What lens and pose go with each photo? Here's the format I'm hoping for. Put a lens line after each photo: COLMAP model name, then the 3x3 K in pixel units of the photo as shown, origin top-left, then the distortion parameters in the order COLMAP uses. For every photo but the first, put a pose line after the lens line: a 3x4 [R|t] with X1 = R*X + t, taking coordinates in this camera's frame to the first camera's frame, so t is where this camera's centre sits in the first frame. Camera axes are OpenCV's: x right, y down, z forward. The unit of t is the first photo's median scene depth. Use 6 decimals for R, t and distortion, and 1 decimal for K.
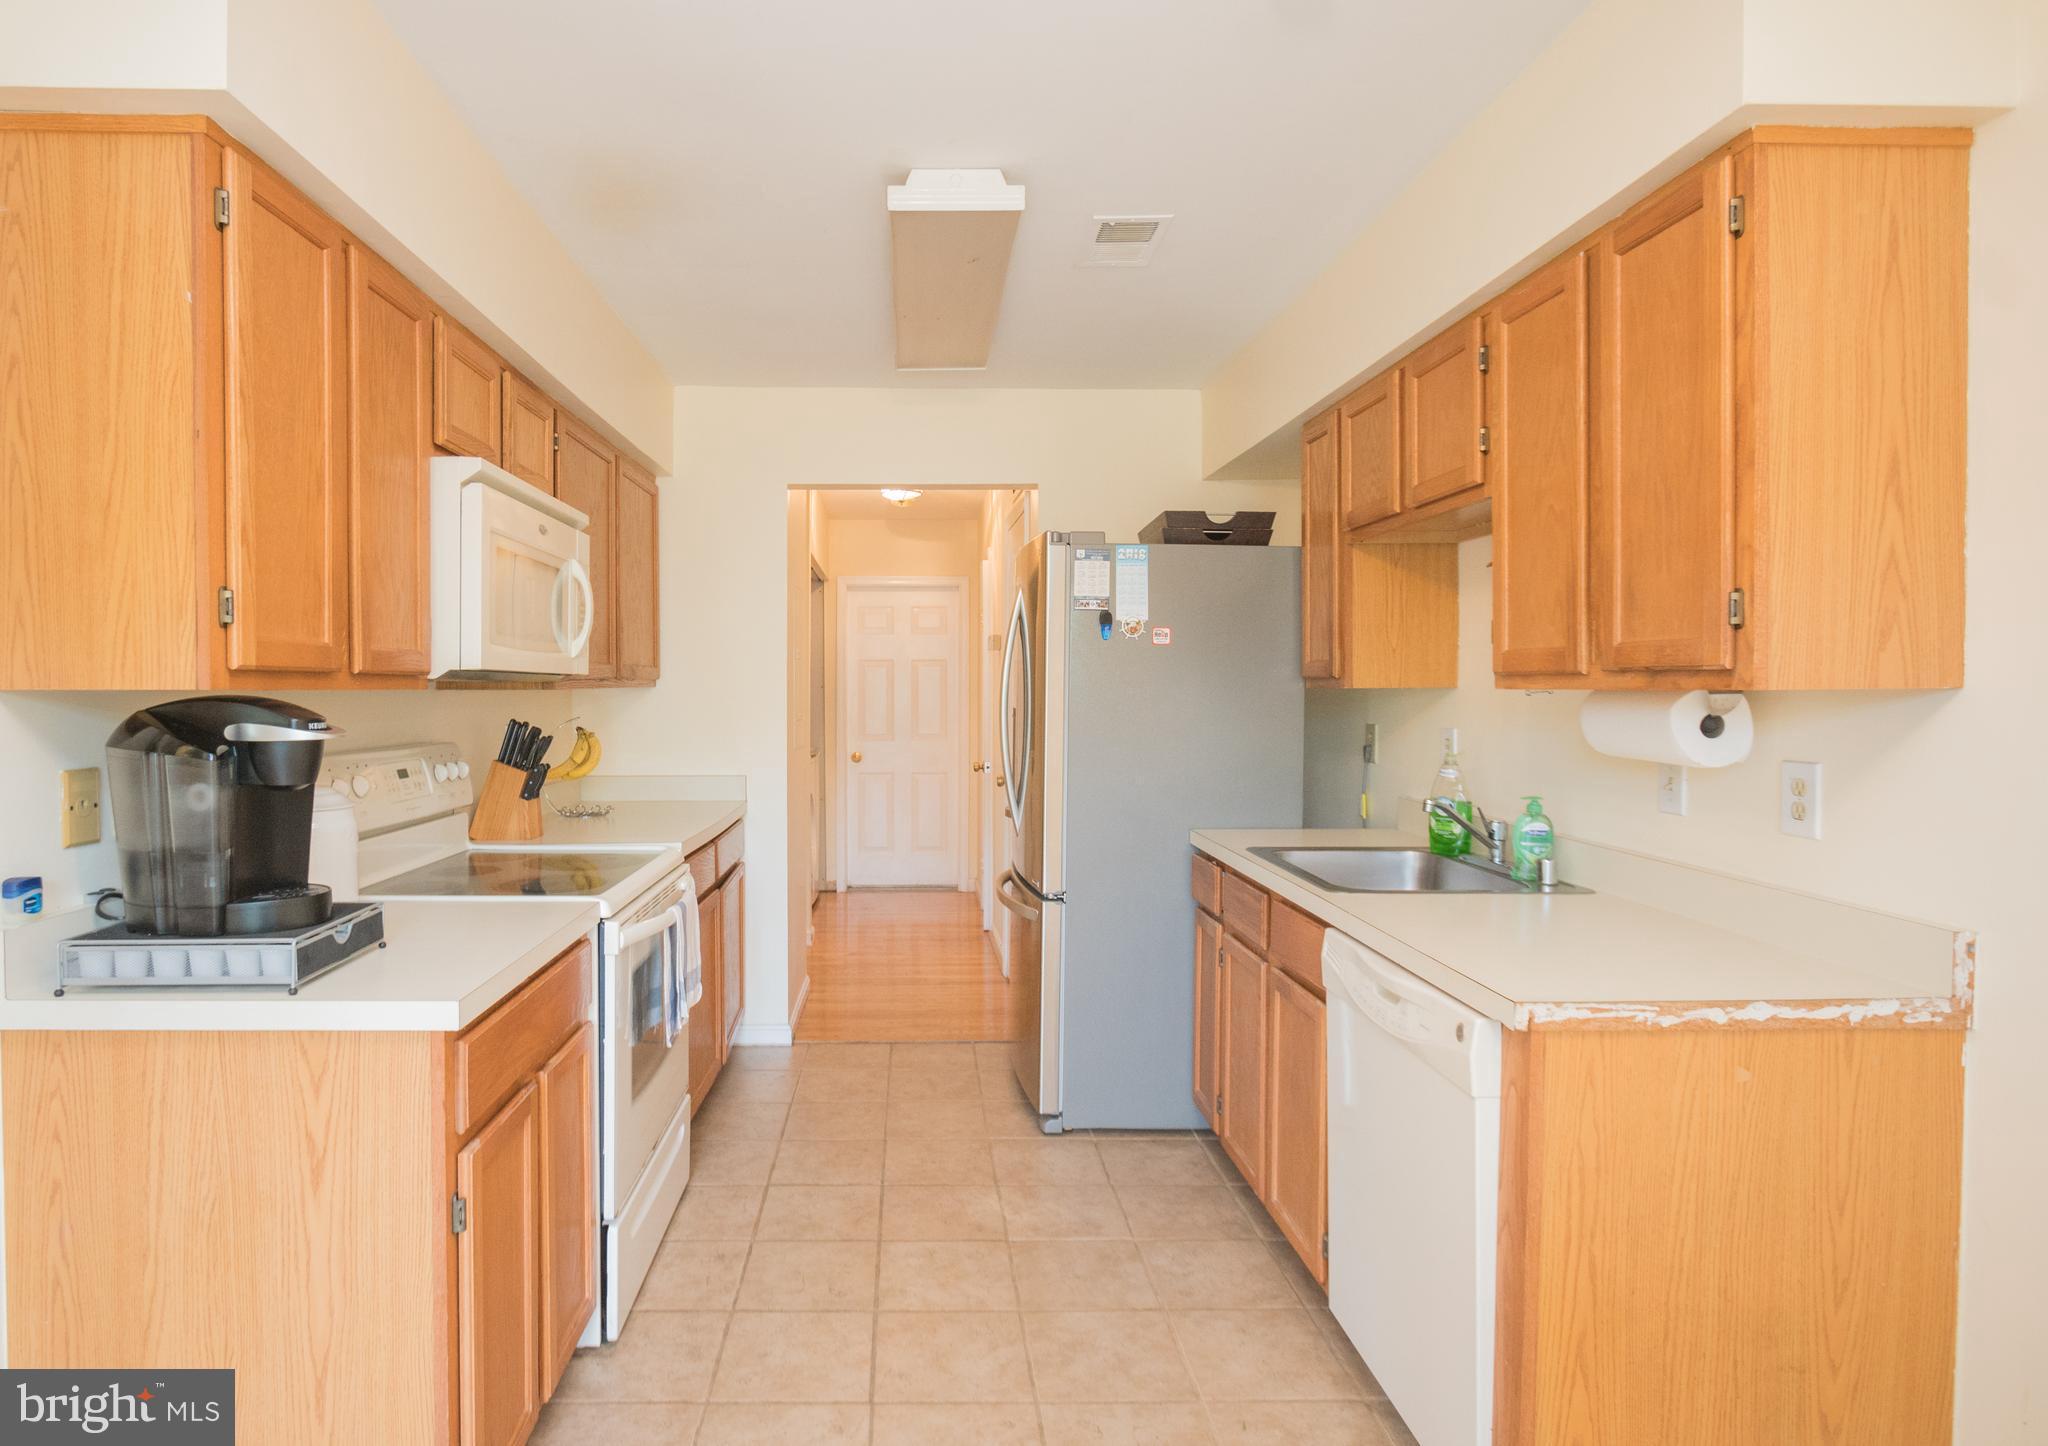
lens RADIAL K [[1093.9, 0, 942.3], [0, 1093.9, 707.8], [0, 0, 1]] dist [-0.011186, 0.000504]
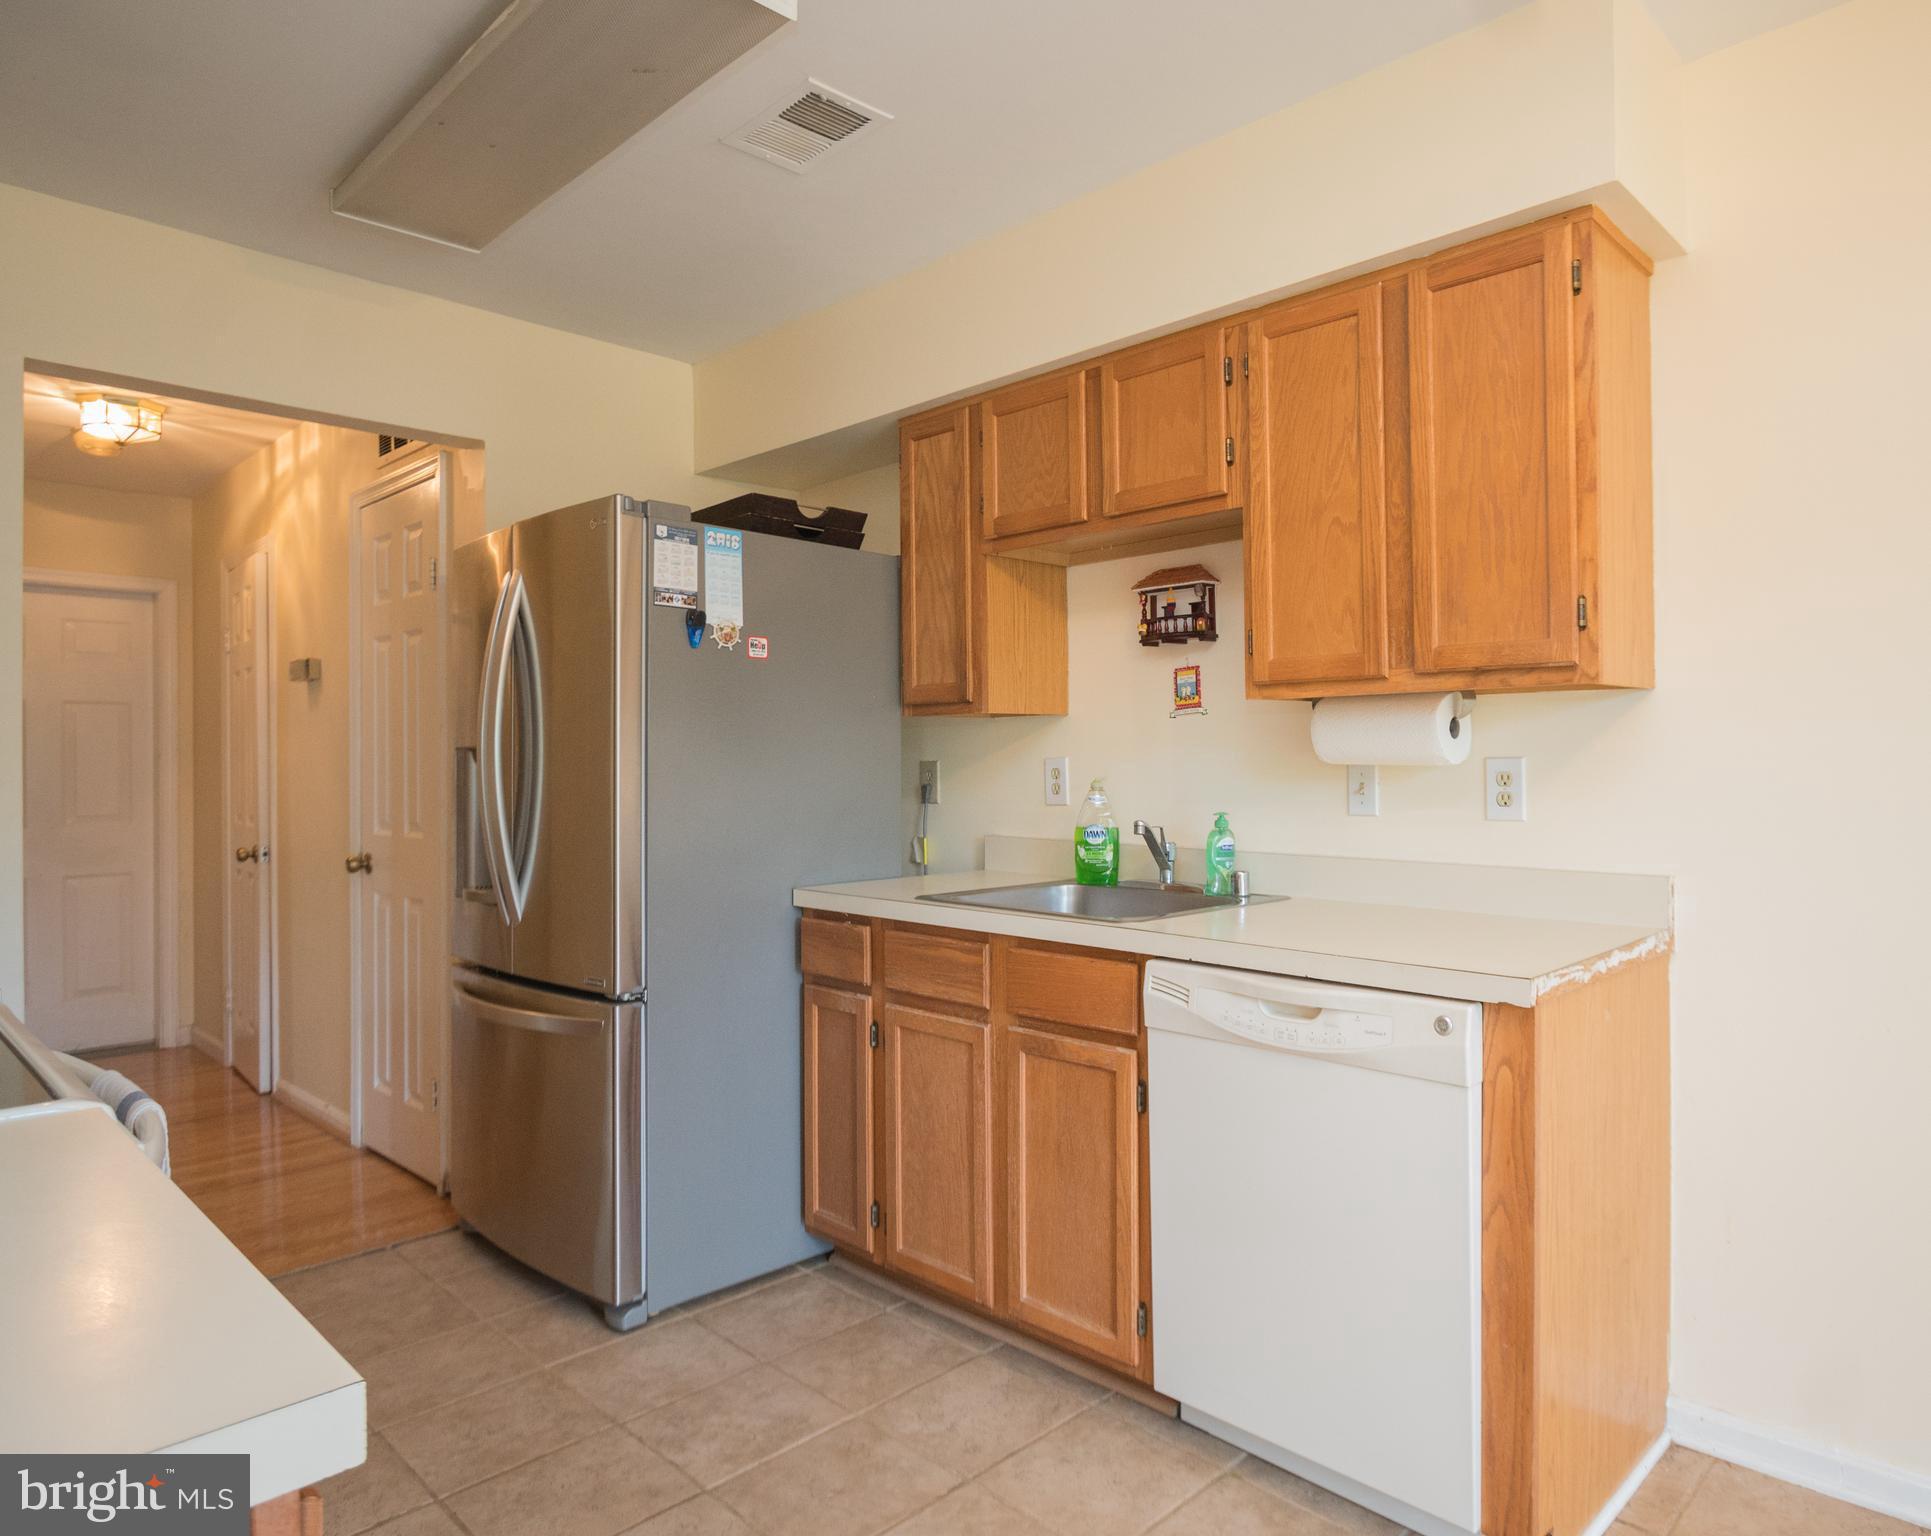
lens RADIAL K [[1173.3, 0, 969.2], [0, 1173.3, 762.1], [0, 0, 1]] dist [-0.014668, 0.001988]
pose [[0.697886, 0.000556, 0.716209, -0.348270], [0.021998, 0.999511, -0.022211, 0.045919], [-0.715871, 0.031256, 0.697533, 0.343984]]
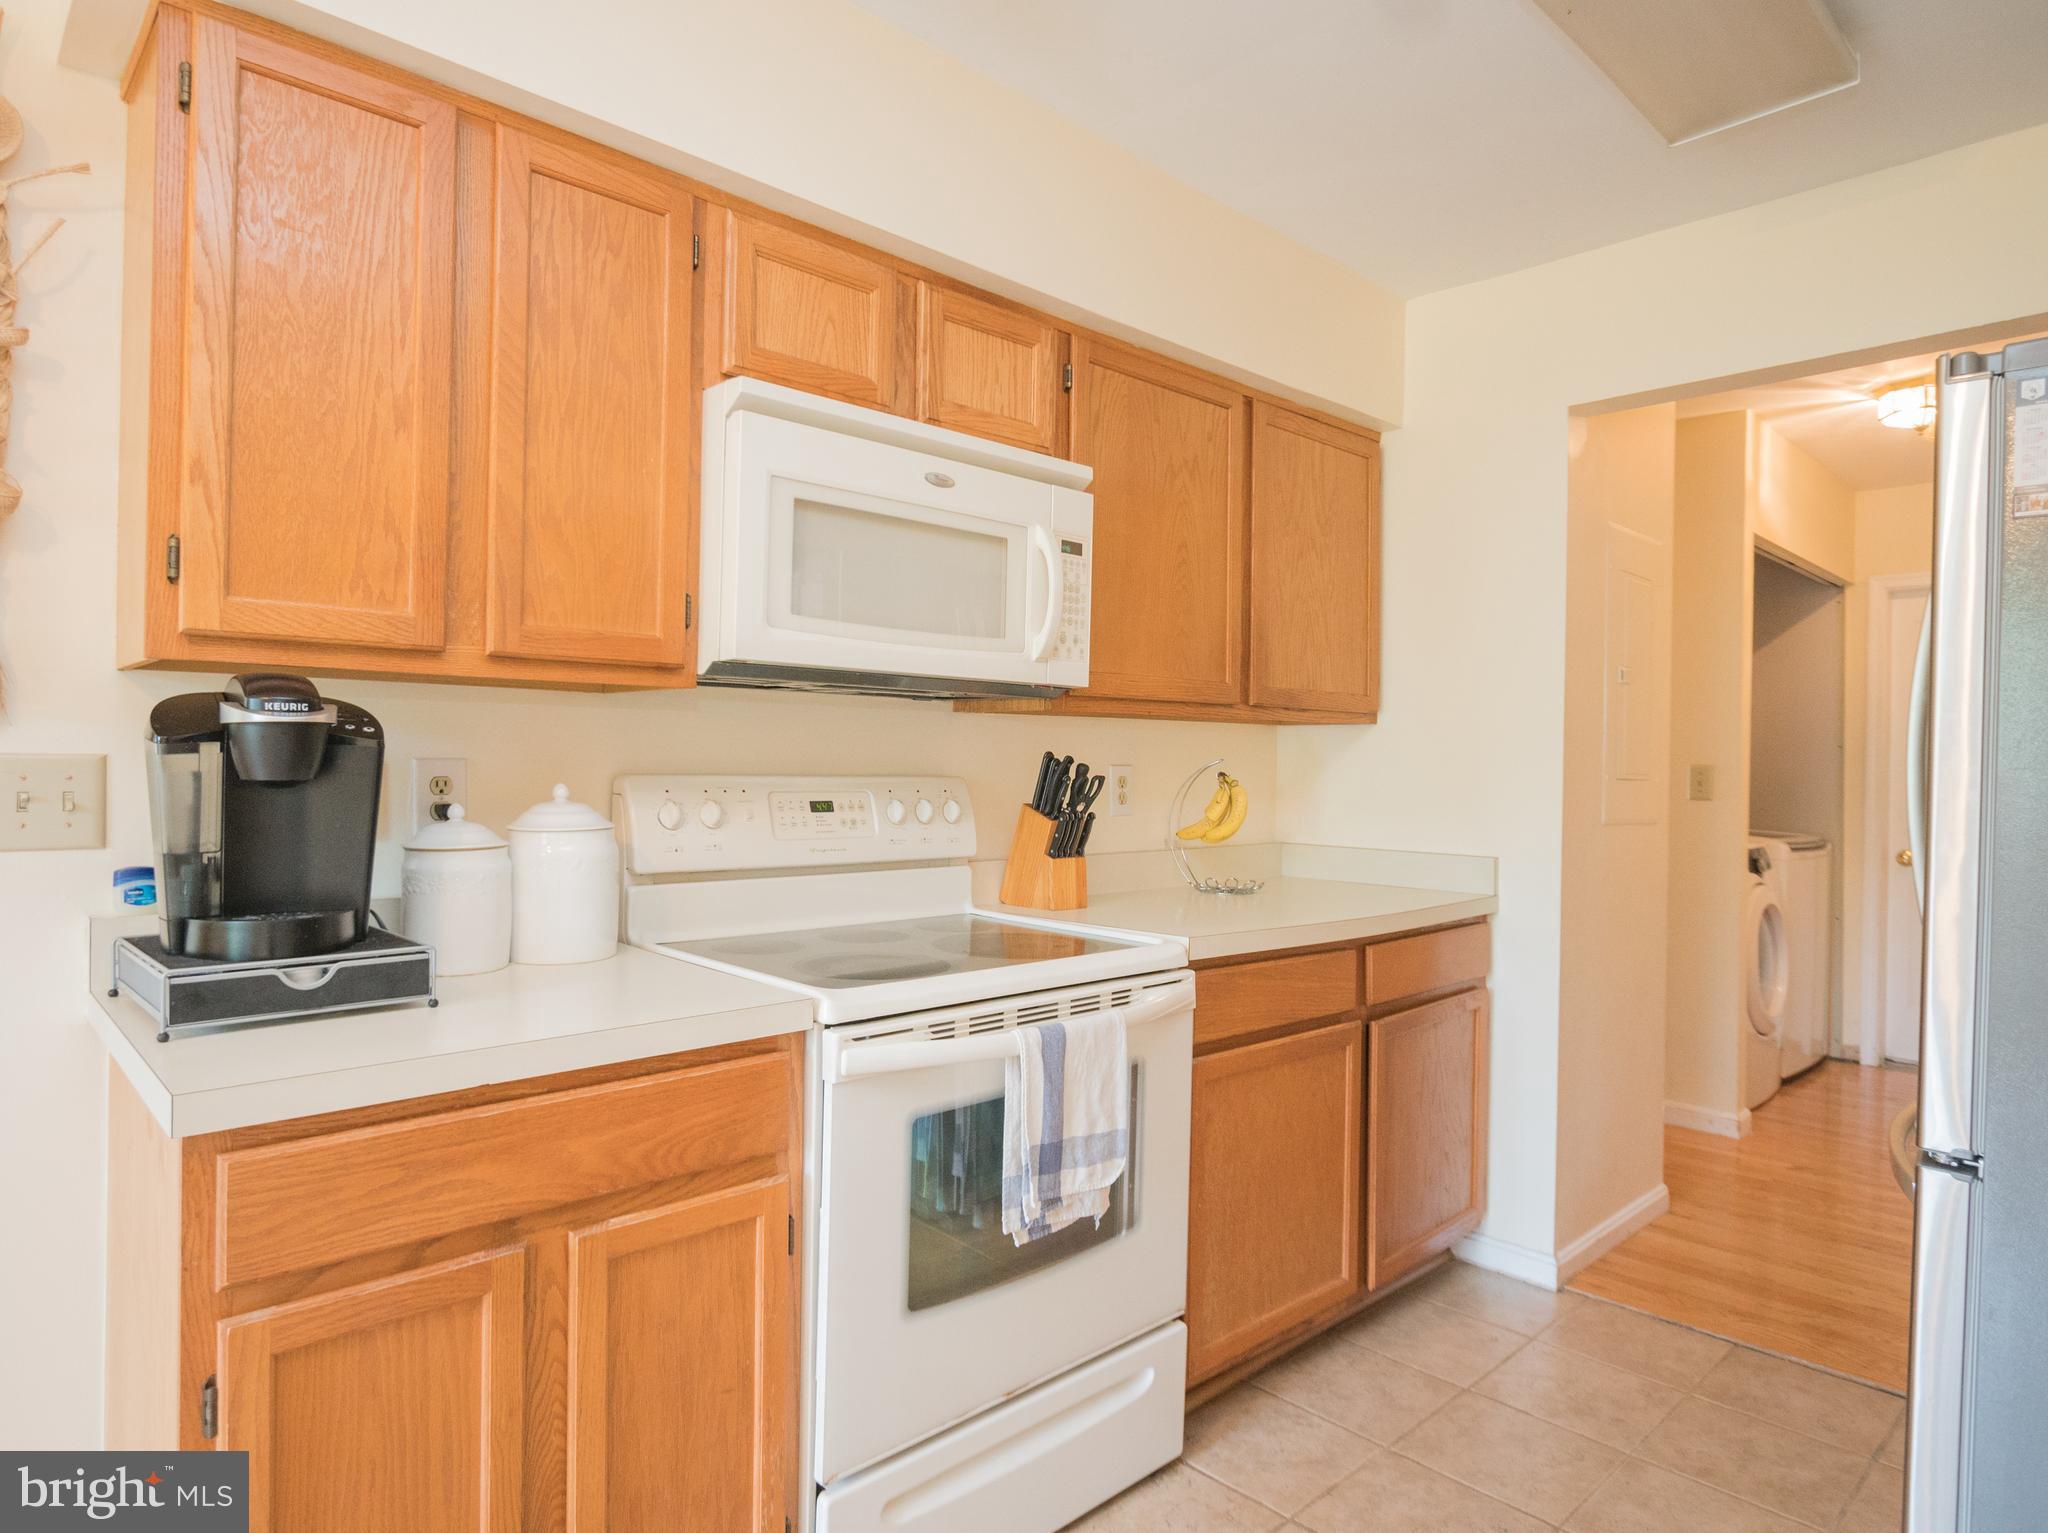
lens RADIAL K [[1196.5, 0, 1028.7], [0, 1196.5, 751.2], [0, 0, 1]] dist [-0.014285, -0.000588]
pose [[0.679679, 0.004918, -0.733494, 0.233395], [-0.027016, 0.999467, -0.018333, 0.028020], [0.733012, 0.032277, 0.679449, 0.449007]]
